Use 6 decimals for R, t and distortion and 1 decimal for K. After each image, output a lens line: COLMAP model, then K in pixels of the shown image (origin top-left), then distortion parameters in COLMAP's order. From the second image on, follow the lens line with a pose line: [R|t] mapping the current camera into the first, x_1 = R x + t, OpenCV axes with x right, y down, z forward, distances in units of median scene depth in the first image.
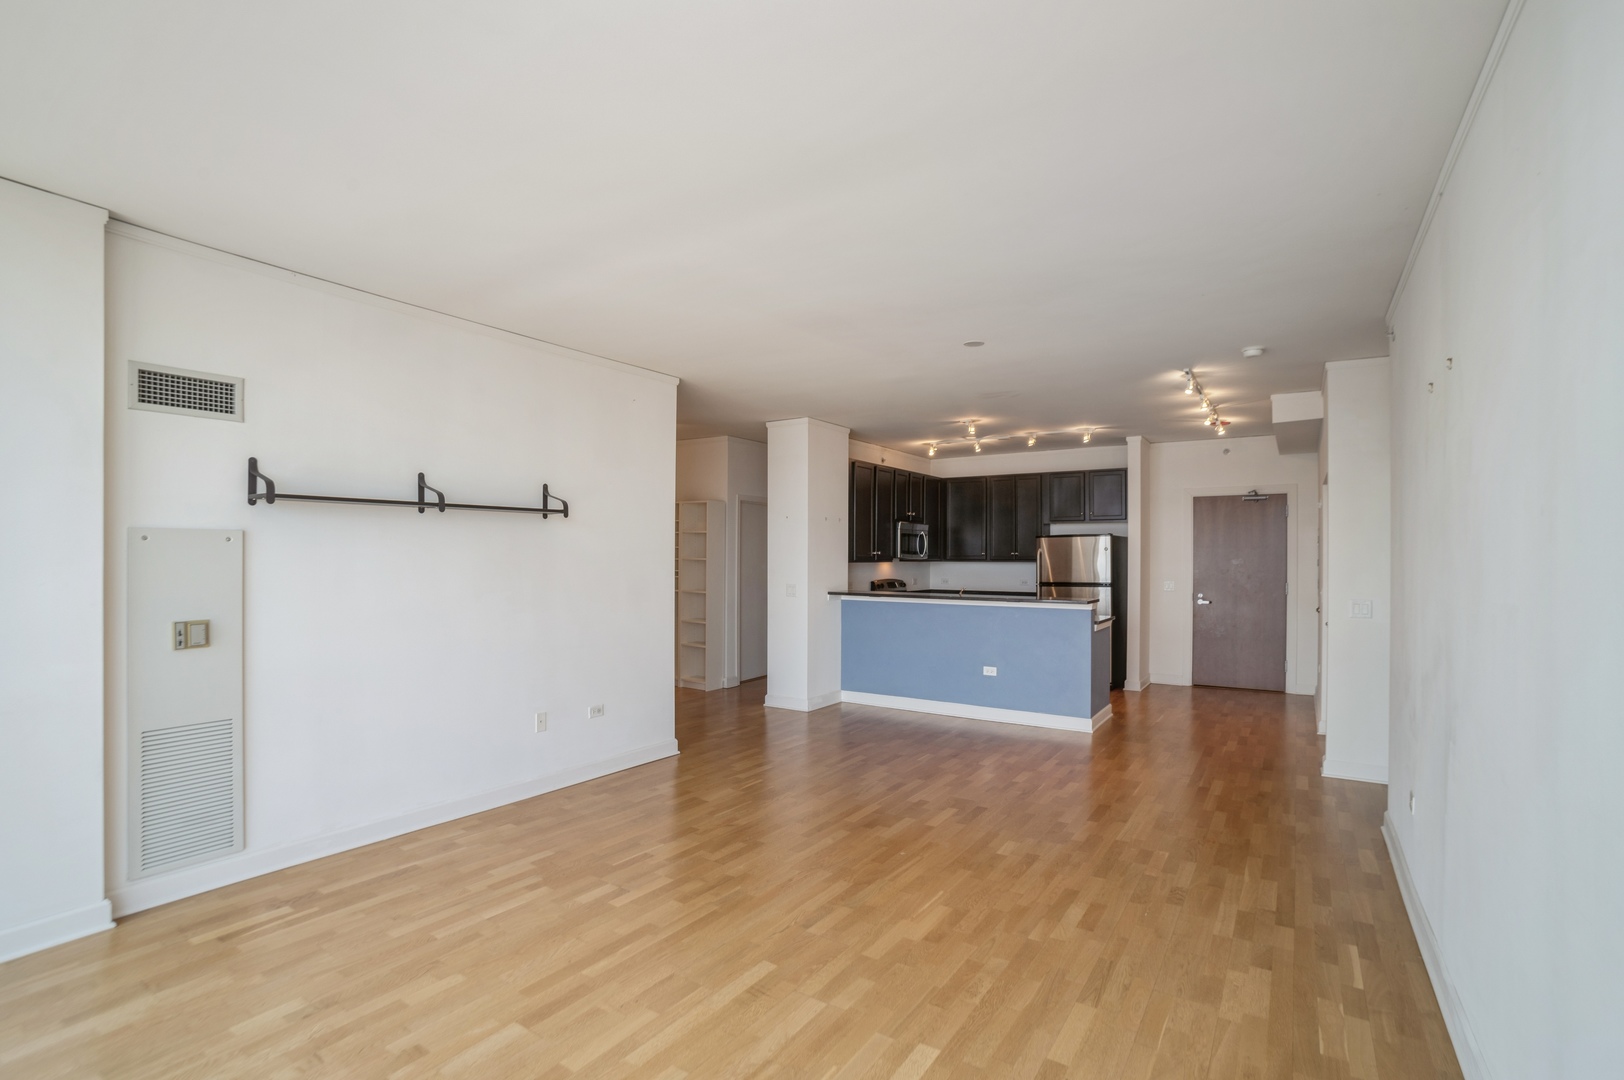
lens RADIAL K [[765.9, 0, 812.0], [0, 765.9, 540.0], [0, 0, 1]] dist [0.000984, 0.000308]
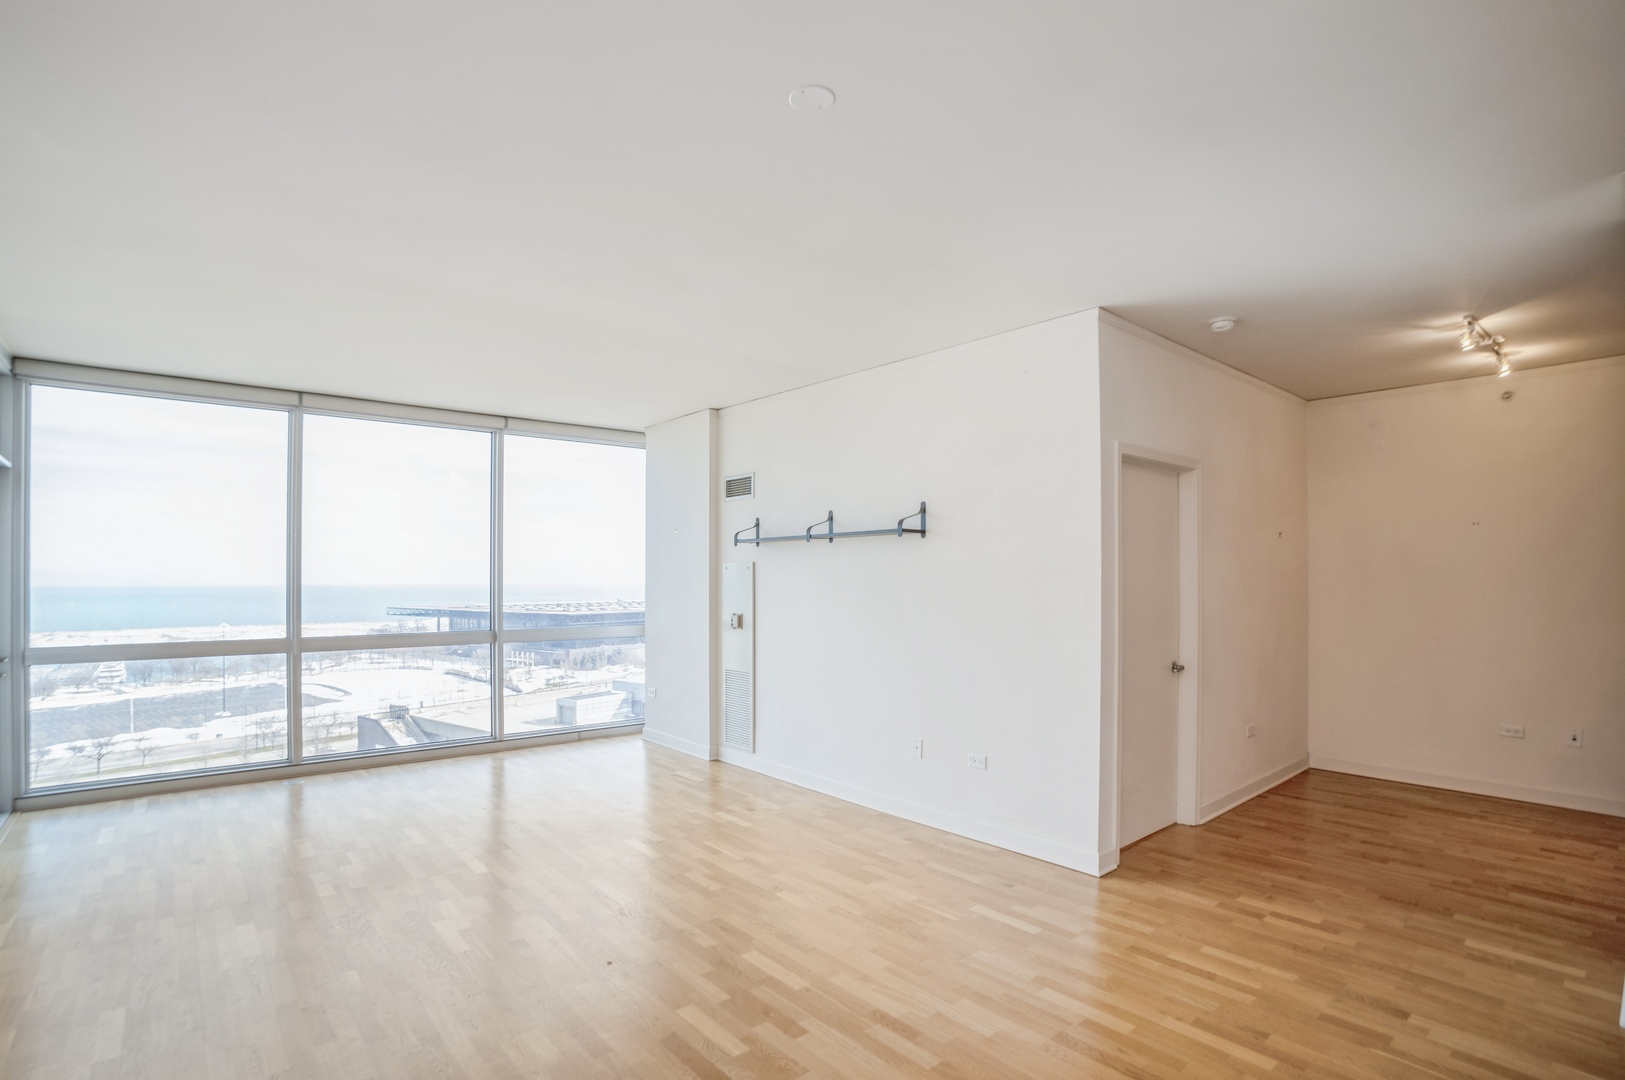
lens RADIAL K [[798.5, 0, 810.4], [0, 798.5, 572.8], [0, 0, 1]] dist [-0.062779, 0.000275]
pose [[-0.258622, -0.014869, -0.965864, 0.732171], [0.011681, 0.999760, -0.018518, 0.034357], [0.965908, -0.016071, -0.258387, 1.254898]]
